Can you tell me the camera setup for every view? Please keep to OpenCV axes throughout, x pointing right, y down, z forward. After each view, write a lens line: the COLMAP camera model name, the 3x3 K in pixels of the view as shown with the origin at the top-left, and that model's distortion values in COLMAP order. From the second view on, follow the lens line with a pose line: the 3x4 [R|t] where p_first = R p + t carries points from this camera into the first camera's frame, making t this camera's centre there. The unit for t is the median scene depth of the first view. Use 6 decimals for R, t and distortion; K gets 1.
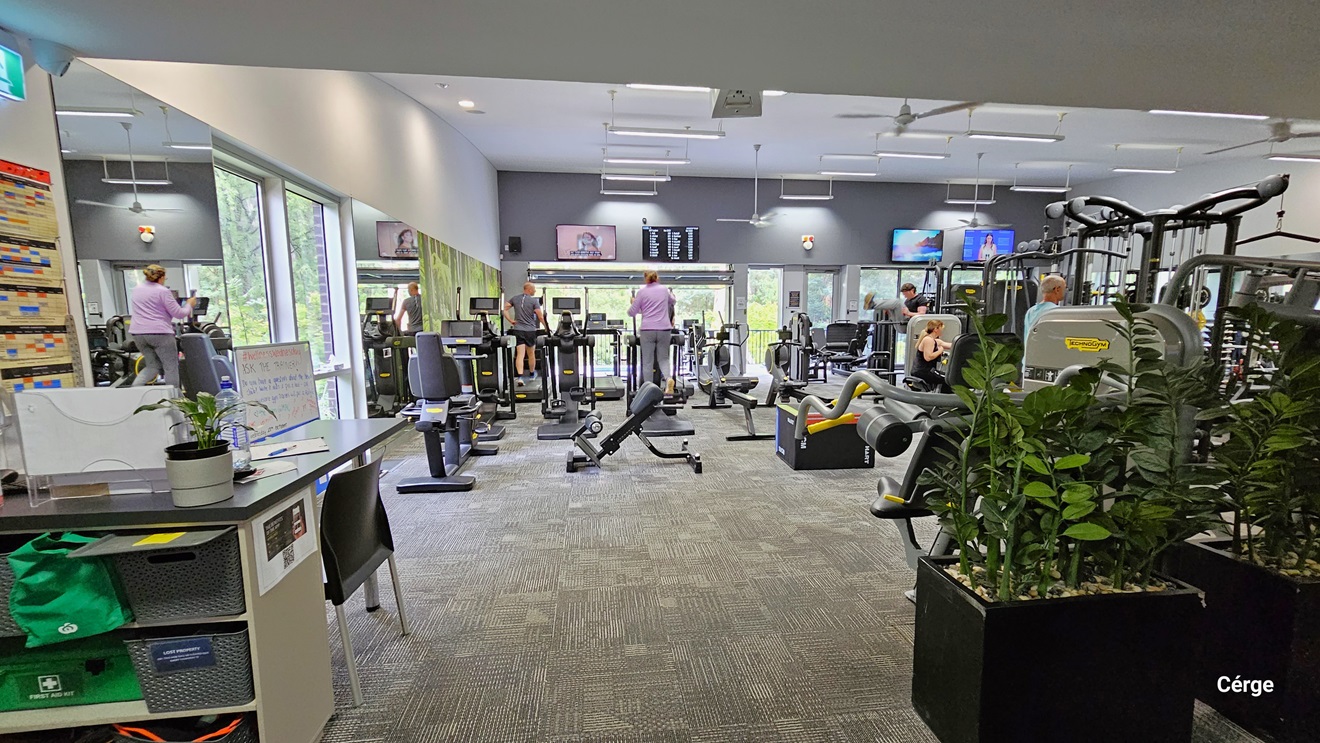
lens RADIAL K [[545.2, 0, 660.4], [0, 545.2, 382.2], [0, 0, 1]] dist [-0.002453, -0.001620]
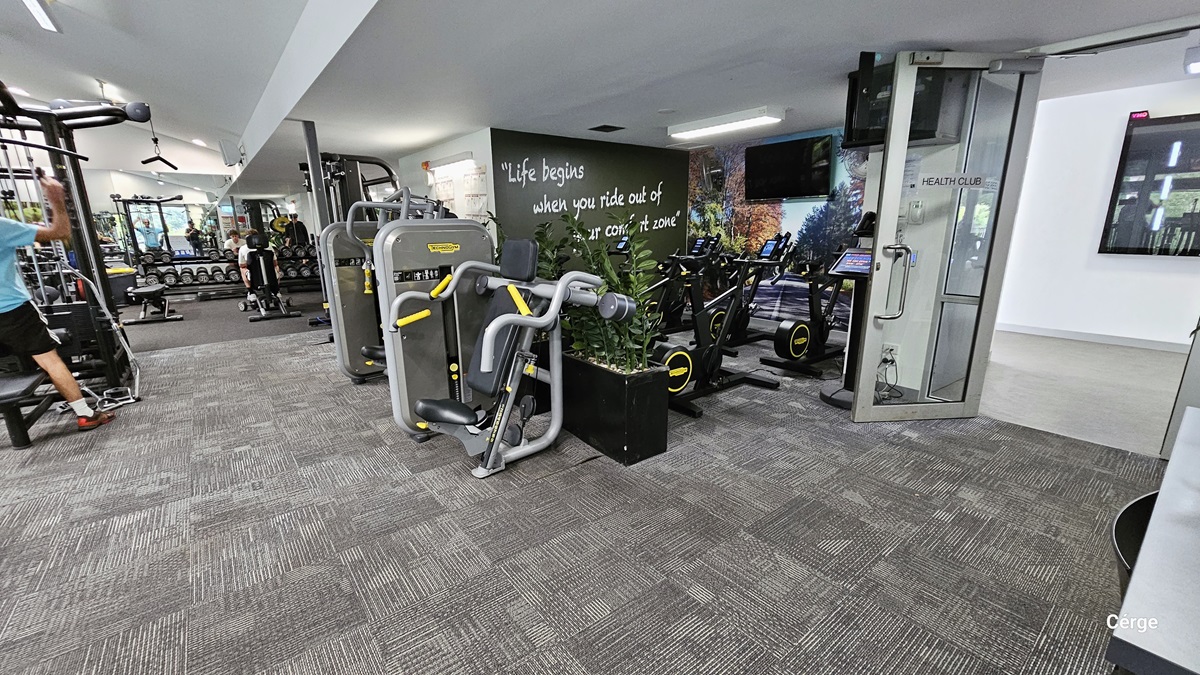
lens RADIAL K [[491.8, 0, 600.1], [0, 491.8, 345.2], [0, 0, 1]] dist [-0.005595, 0.001700]
pose [[-0.522226, -0.194613, 0.830305, -0.167819], [0.111882, 0.949564, 0.292935, -0.050664], [-0.845436, 0.245875, -0.474113, 0.426532]]
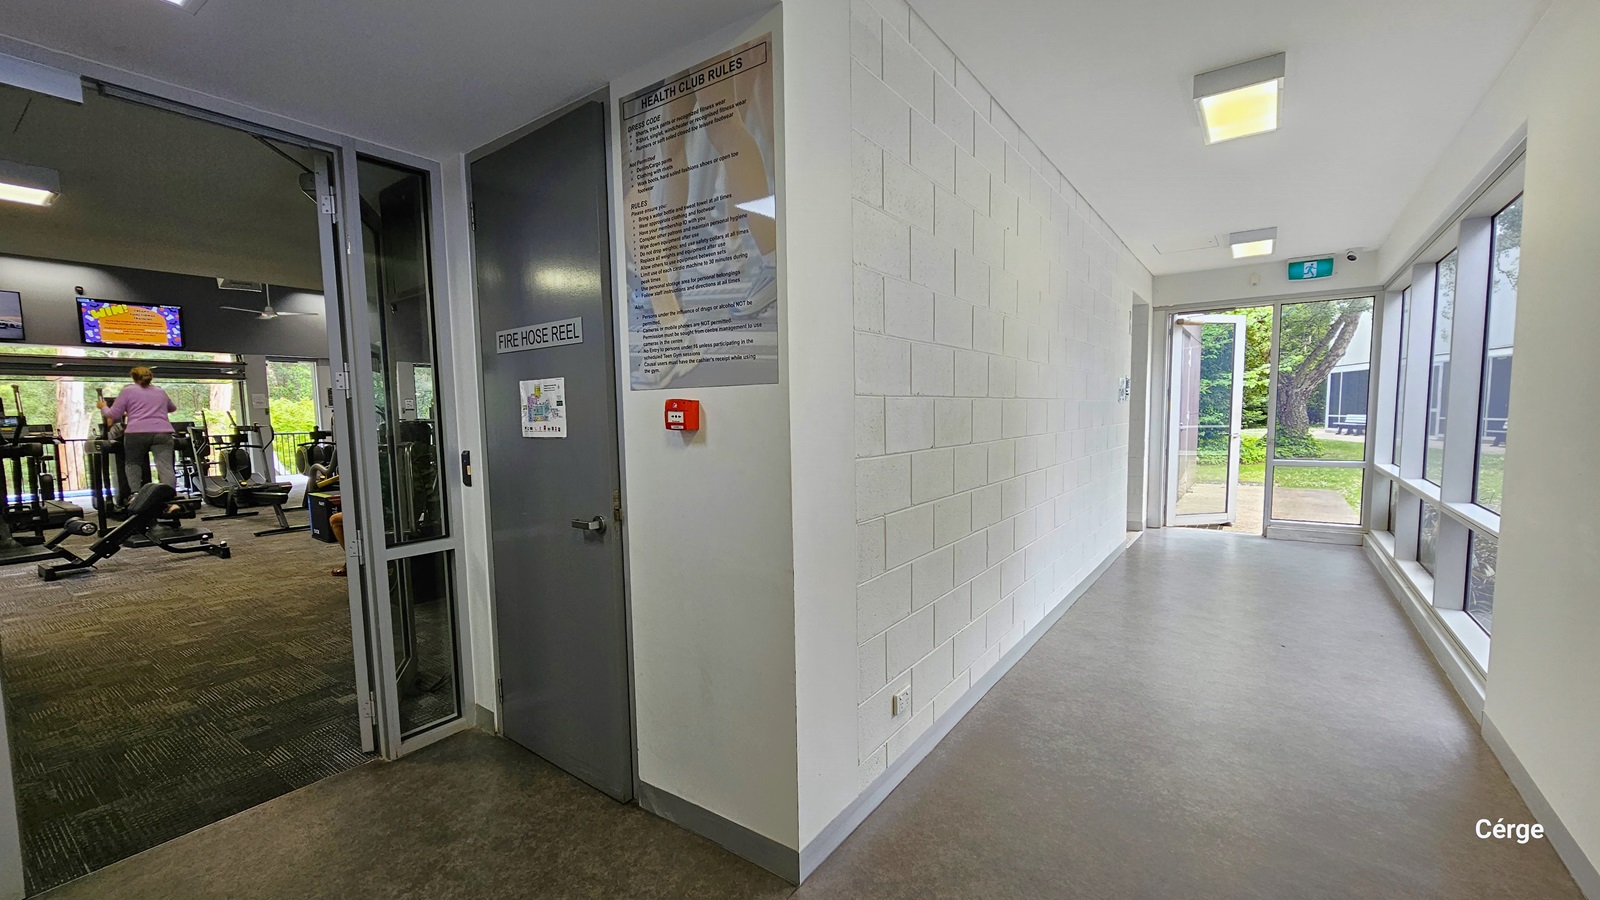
lens RADIAL K [[655.7, 0, 803.2], [0, 655.7, 468.3], [0, 0, 1]] dist [-0.005595, 0.001700]
pose [[0.670607, -0.071825, 0.738328, -0.070821], [0.100054, 0.994964, 0.005913, 0.059585], [-0.735035, 0.069907, 0.674416, -0.493897]]
